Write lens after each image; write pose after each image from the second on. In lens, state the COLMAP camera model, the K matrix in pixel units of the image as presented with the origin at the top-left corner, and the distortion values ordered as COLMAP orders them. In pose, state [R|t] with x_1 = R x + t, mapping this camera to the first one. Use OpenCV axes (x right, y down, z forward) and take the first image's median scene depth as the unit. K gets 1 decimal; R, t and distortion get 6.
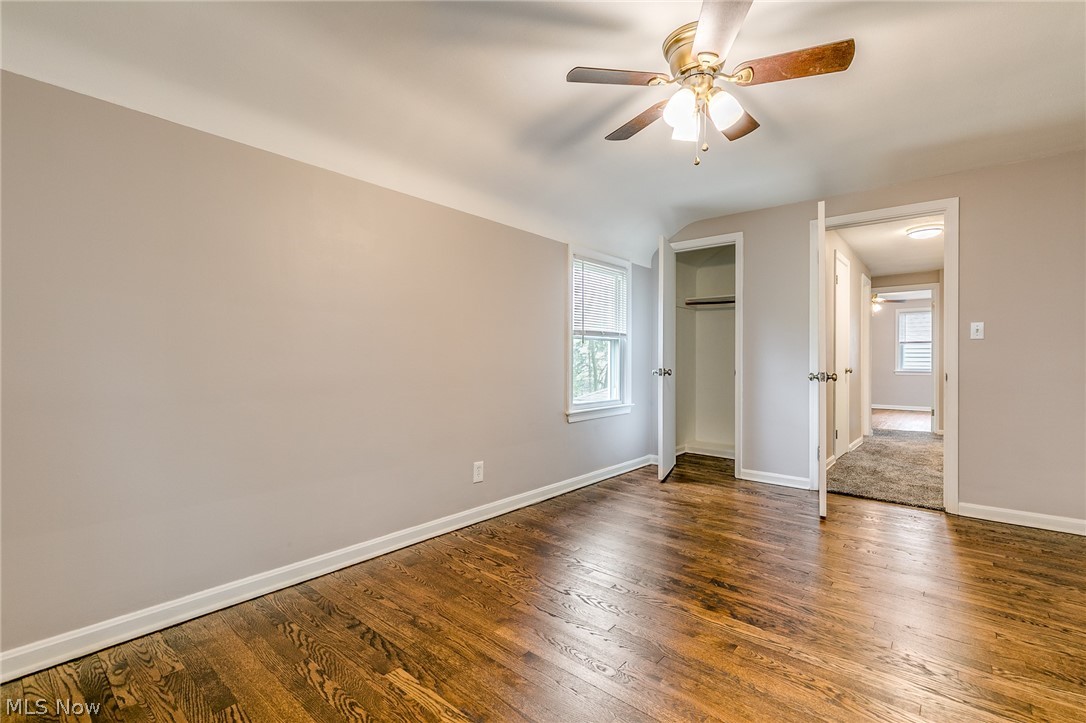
lens RADIAL K [[489.3, 0, 547.0], [0, 489.3, 361.5], [0, 0, 1]] dist [0.005152, -0.000642]
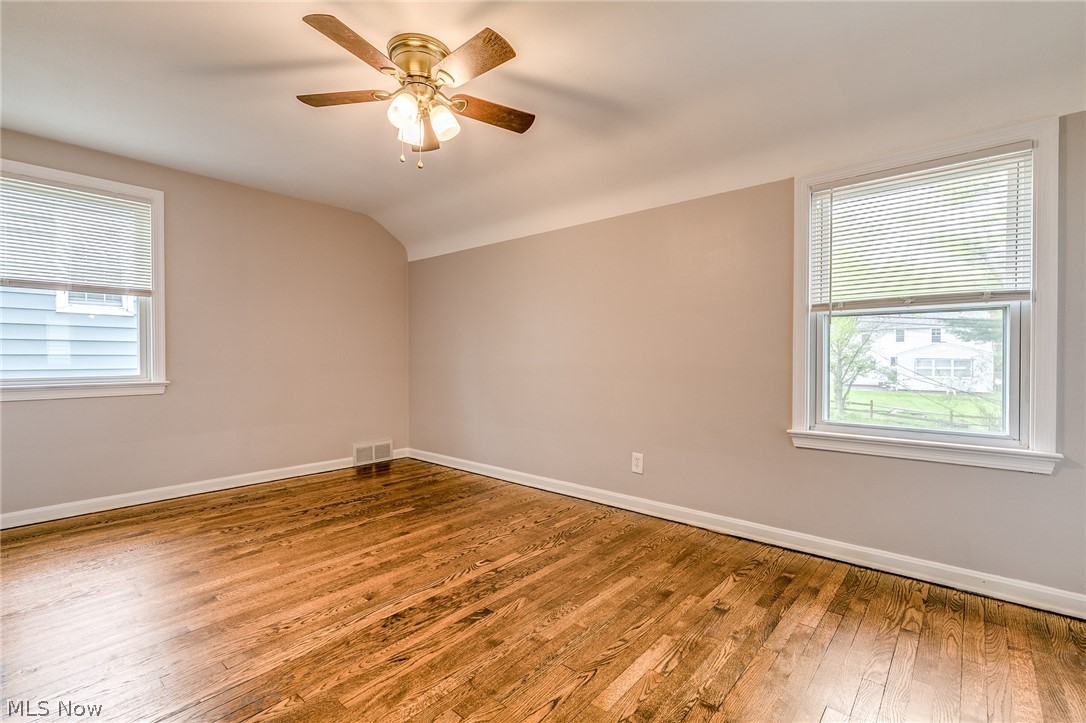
lens RADIAL K [[489.3, 0, 547.0], [0, 489.3, 361.5], [0, 0, 1]] dist [0.005152, -0.000642]
pose [[-0.018472, 0.007687, -0.999800, 1.231387], [-0.005941, 0.999952, 0.007798, 0.011751], [0.999812, 0.006084, -0.018425, 1.165068]]
